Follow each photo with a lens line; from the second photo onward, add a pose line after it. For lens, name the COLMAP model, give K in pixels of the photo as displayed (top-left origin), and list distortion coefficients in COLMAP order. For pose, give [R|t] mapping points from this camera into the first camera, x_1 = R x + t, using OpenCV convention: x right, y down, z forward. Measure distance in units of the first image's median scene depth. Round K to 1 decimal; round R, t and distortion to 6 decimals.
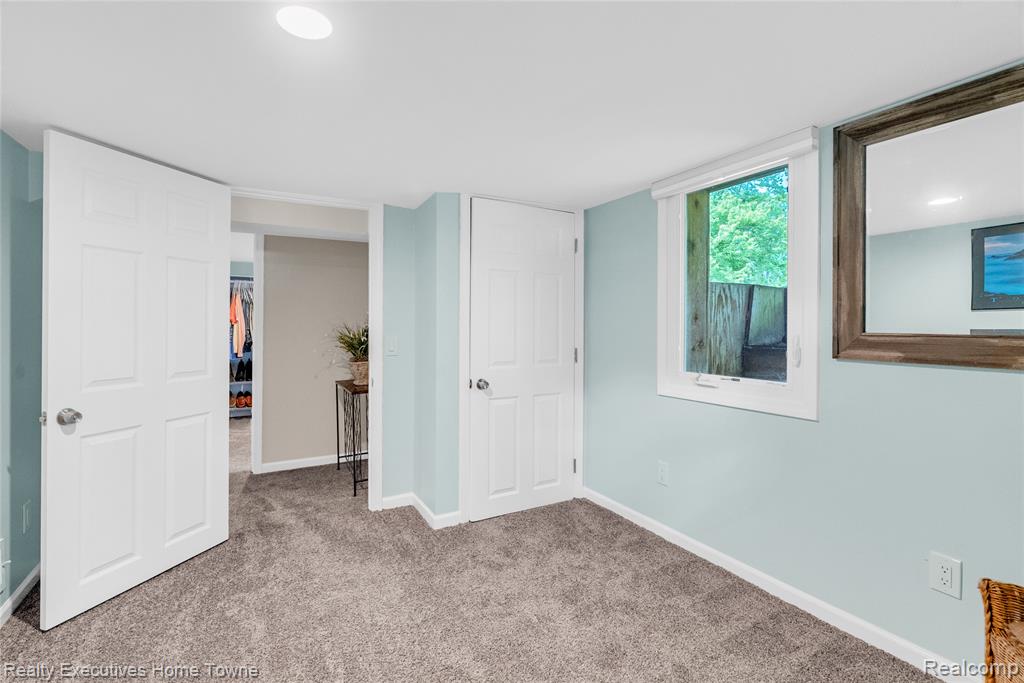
lens RADIAL K [[466.4, 0, 512.7], [0, 466.4, 333.8], [0, 0, 1]] dist [0.002728, 0.000142]
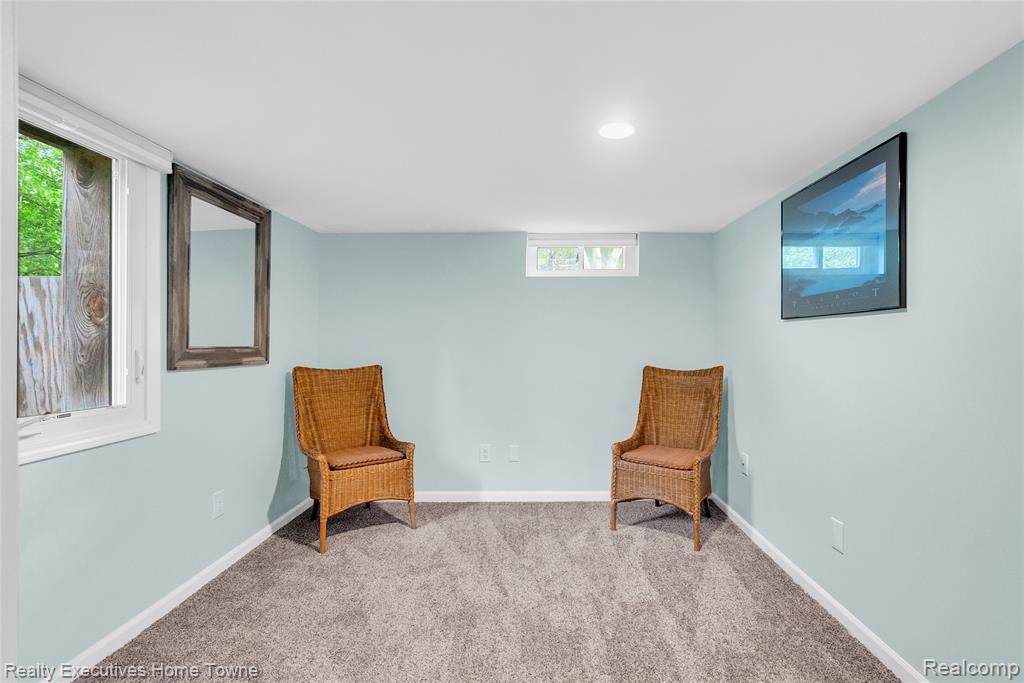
lens RADIAL K [[466.4, 0, 512.7], [0, 466.4, 340.3], [0, 0, 1]] dist [0.002728, 0.000142]
pose [[-0.848543, -0.007968, 0.529066, -0.616783], [-0.002119, 0.999930, 0.011662, -0.035789], [-0.529122, 0.008774, -0.848501, 1.599593]]
